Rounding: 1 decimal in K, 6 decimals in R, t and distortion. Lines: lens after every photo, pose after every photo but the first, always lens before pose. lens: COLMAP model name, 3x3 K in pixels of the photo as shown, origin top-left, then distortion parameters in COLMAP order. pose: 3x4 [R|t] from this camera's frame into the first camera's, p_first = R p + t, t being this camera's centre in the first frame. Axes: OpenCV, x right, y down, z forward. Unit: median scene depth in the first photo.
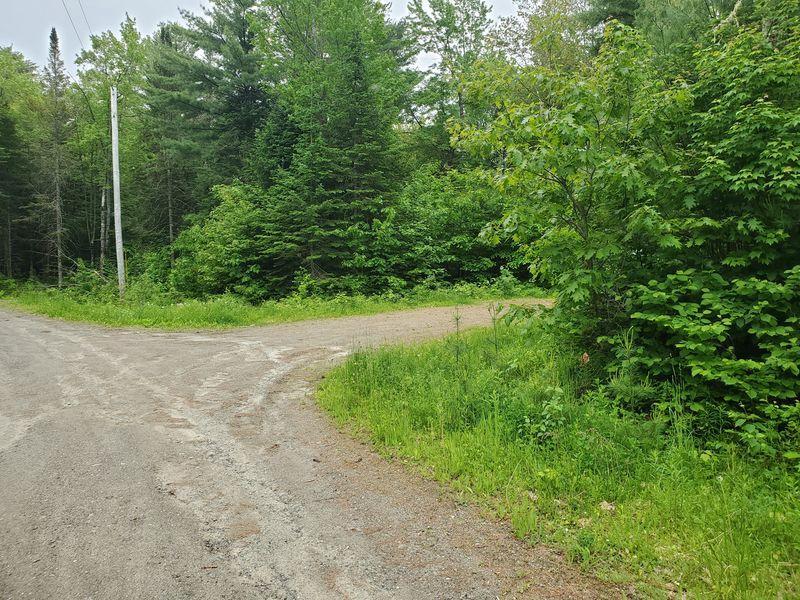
lens RADIAL K [[598.3, 0, 405.5], [0, 598.3, 292.4], [0, 0, 1]] dist [-0.019251, 0.008763]
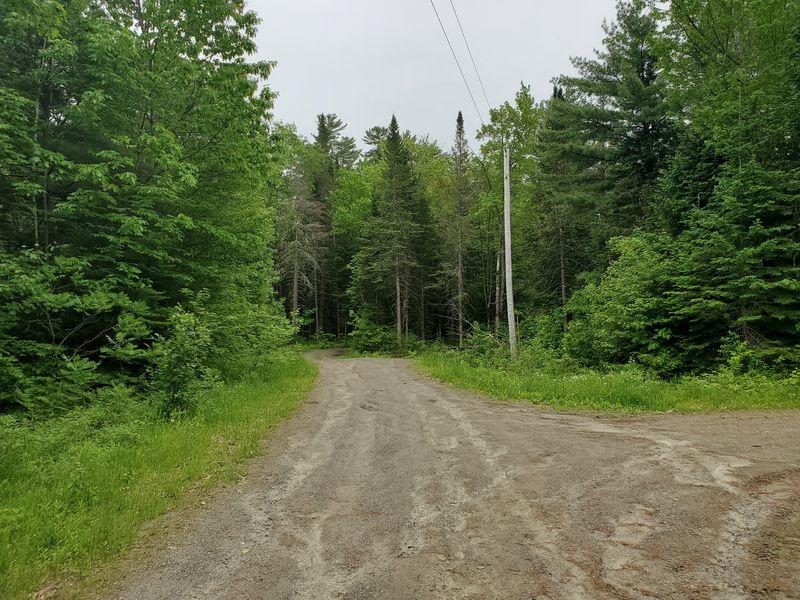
lens RADIAL K [[598.3, 0, 404.3], [0, 598.3, 294.5], [0, 0, 1]] dist [-0.019251, 0.008763]
pose [[0.806234, -0.031624, -0.590752, -0.049731], [-0.028600, 0.995319, -0.092314, -0.006720], [0.590906, 0.091322, 0.801555, 0.125123]]
